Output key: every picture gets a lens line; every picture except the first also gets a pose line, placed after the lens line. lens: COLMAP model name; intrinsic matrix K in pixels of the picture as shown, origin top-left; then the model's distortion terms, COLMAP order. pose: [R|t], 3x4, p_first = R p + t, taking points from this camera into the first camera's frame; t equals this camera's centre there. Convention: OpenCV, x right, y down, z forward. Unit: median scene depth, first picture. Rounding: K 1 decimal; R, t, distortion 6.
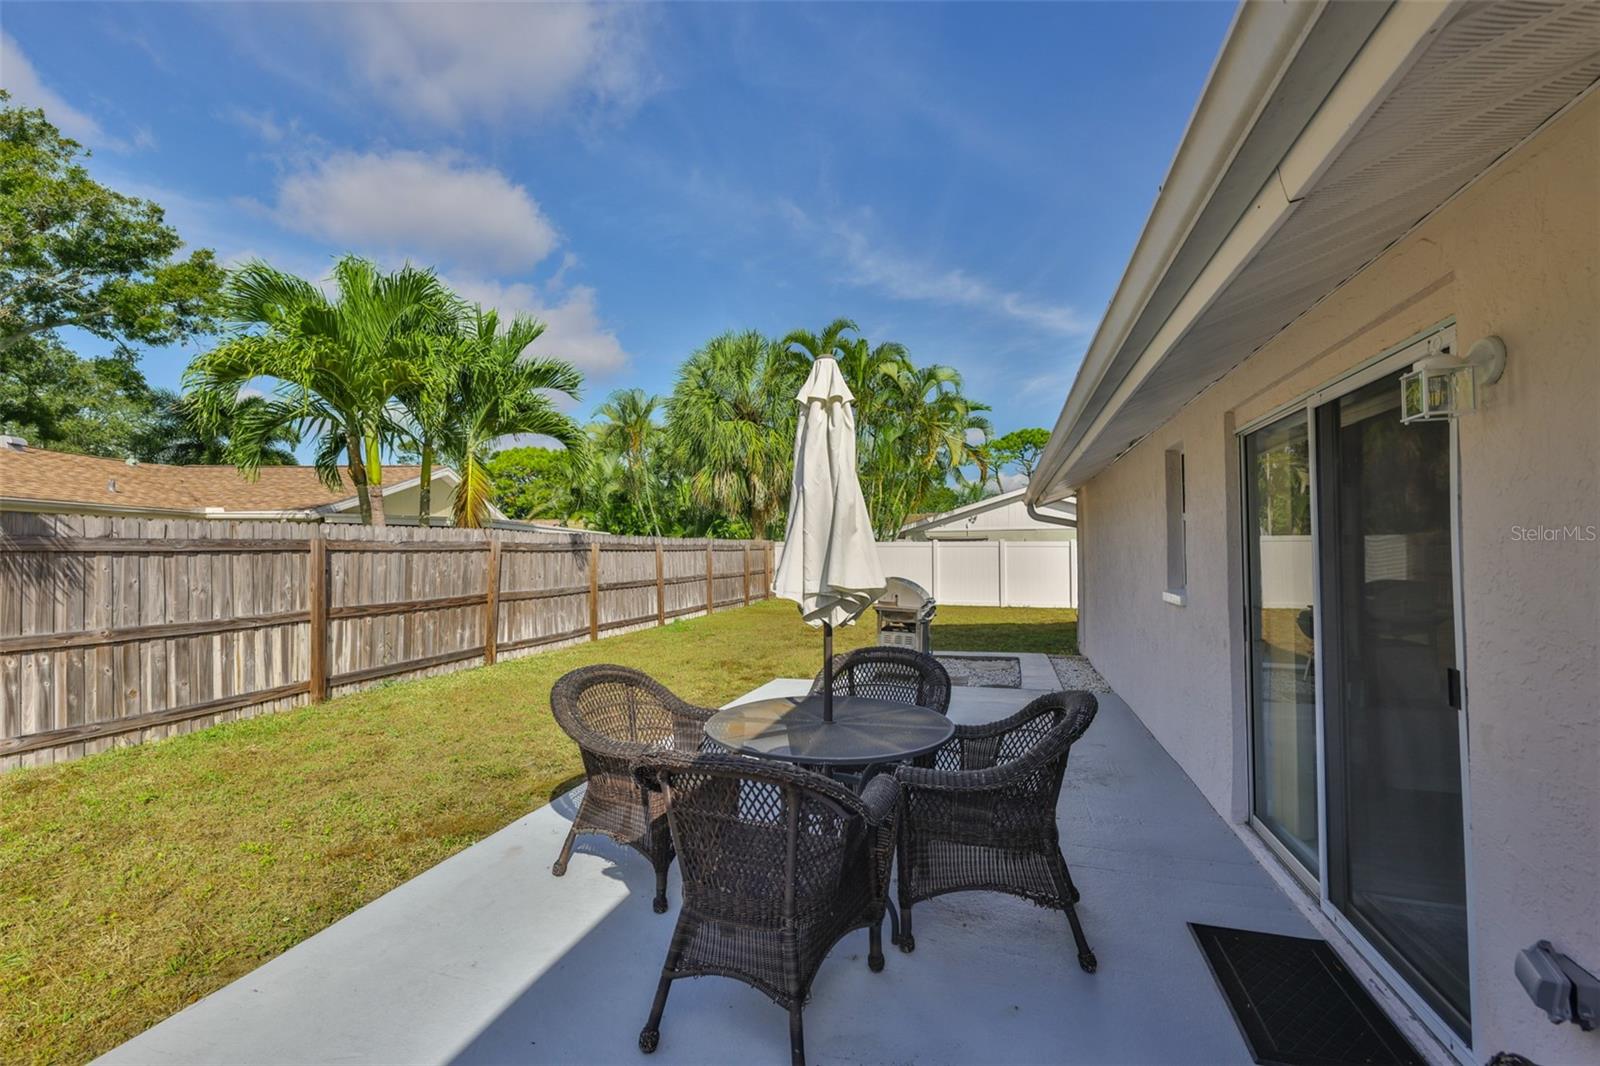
lens RADIAL K [[684.1, 0, 804.9], [0, 684.1, 529.6], [0, 0, 1]] dist [-0.000005, 0.000134]
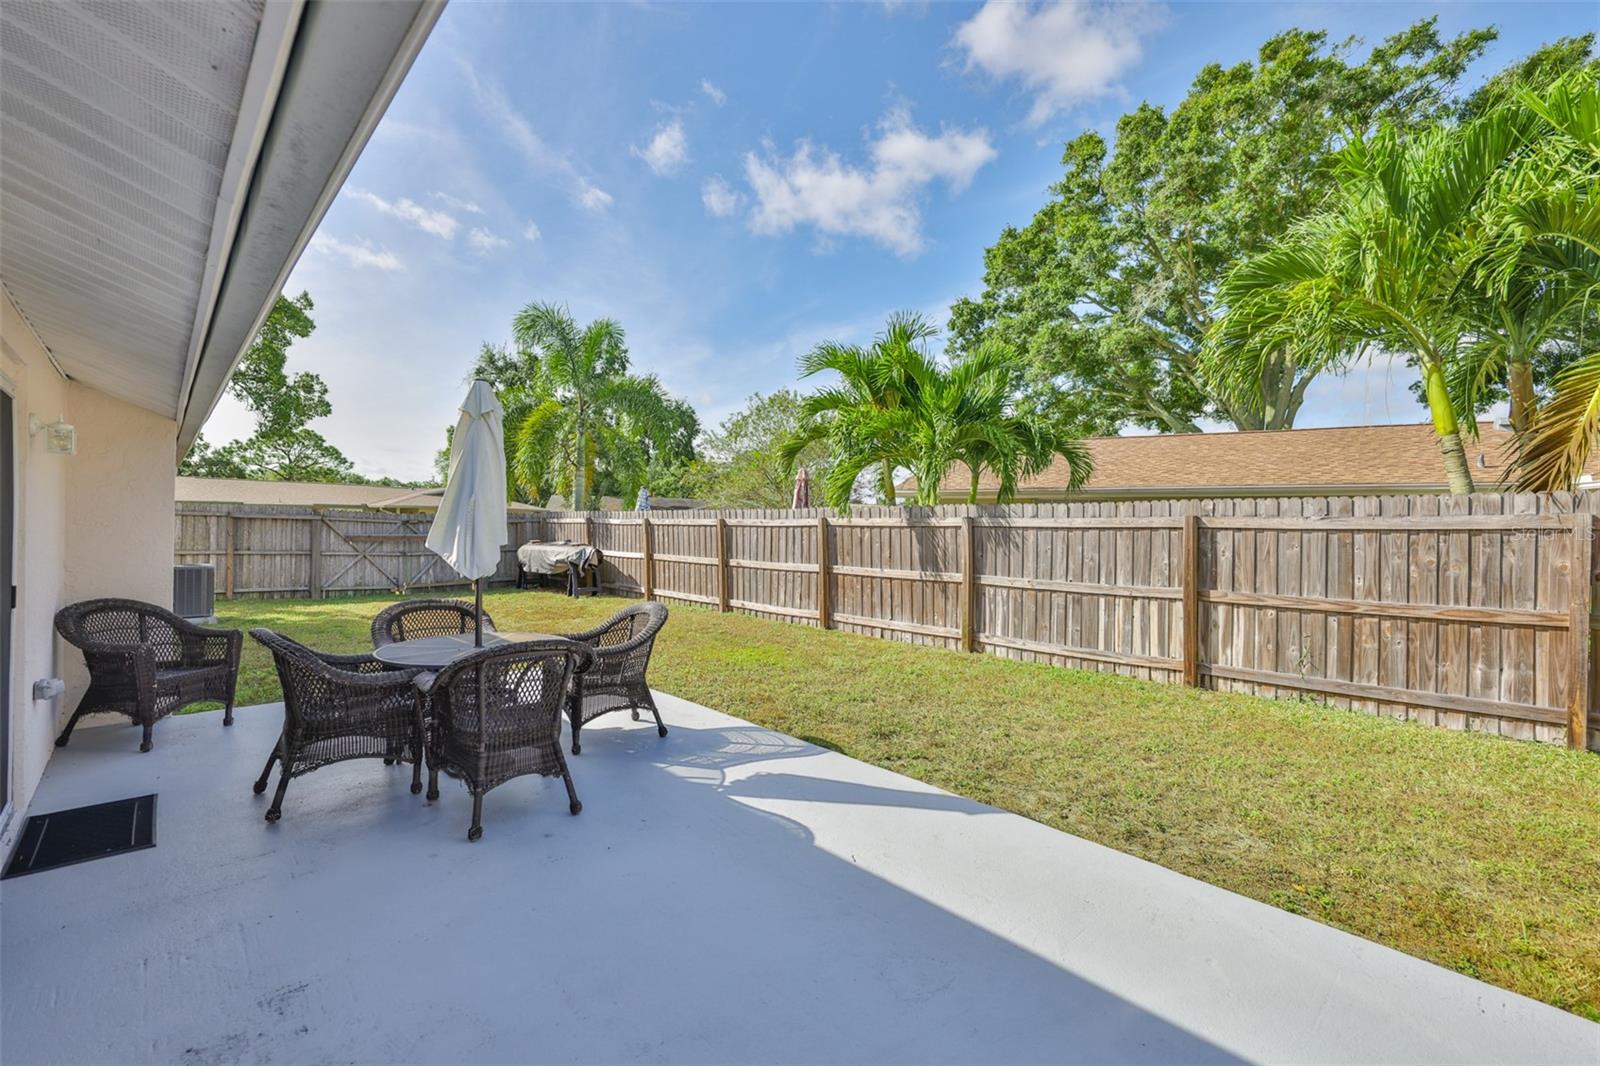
lens RADIAL K [[675.0, 0, 798.2], [0, 675.0, 528.4], [0, 0, 1]] dist [-0.001820, 0.000097]
pose [[-0.505935, -0.009786, -0.862516, 0.362436], [0.010271, 0.999796, -0.017368, 0.039643], [0.862511, -0.017646, -0.505731, 0.952568]]
